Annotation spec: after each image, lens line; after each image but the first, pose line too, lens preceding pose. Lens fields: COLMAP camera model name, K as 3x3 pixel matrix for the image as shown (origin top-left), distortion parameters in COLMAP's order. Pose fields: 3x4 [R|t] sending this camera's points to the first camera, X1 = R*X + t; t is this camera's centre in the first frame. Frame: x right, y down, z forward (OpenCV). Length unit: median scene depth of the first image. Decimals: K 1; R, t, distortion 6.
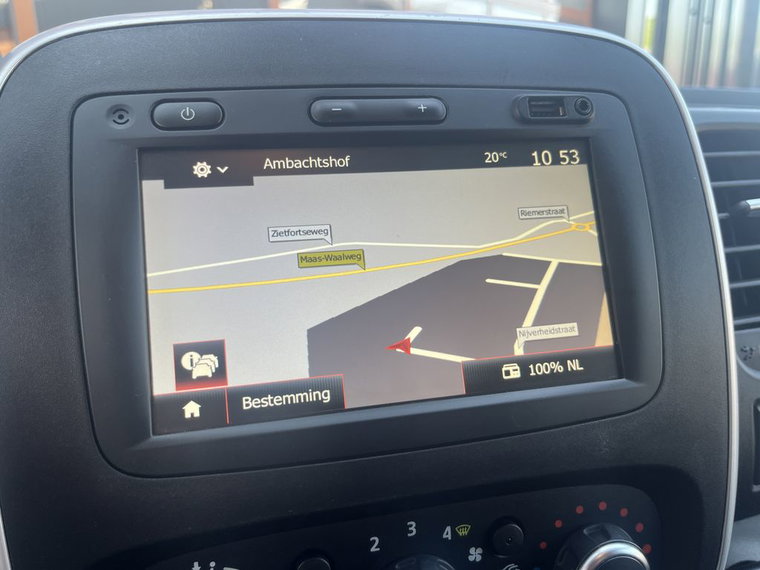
lens RADIAL K [[592.3, 0, 390.5], [0, 592.3, 270.0], [0, 0, 1]] dist [0.053613, -0.090390]
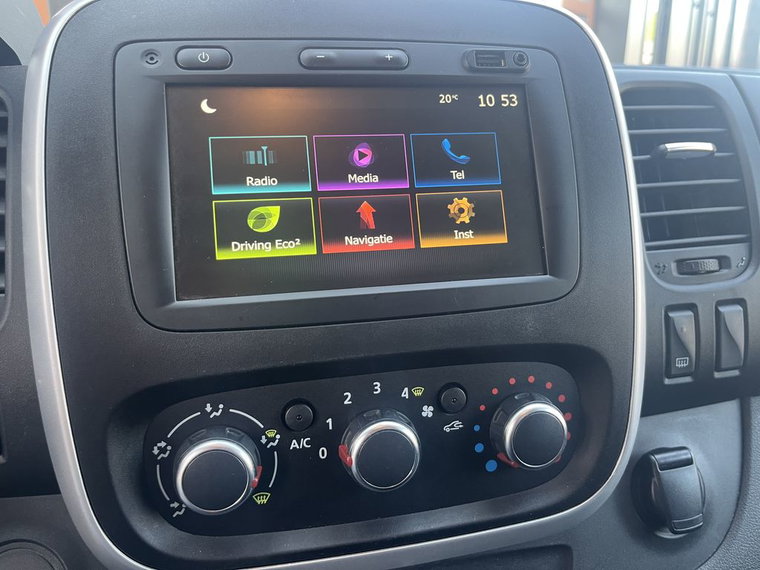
lens RADIAL K [[592.3, 0, 386.2], [0, 592.3, 264.0], [0, 0, 1]] dist [0.053613, -0.090390]
pose [[0.999946, 0.009865, -0.003380, 0.055705], [-0.009844, 0.999933, 0.006154, 0.156854], [0.003440, -0.006121, 0.999975, -0.260193]]
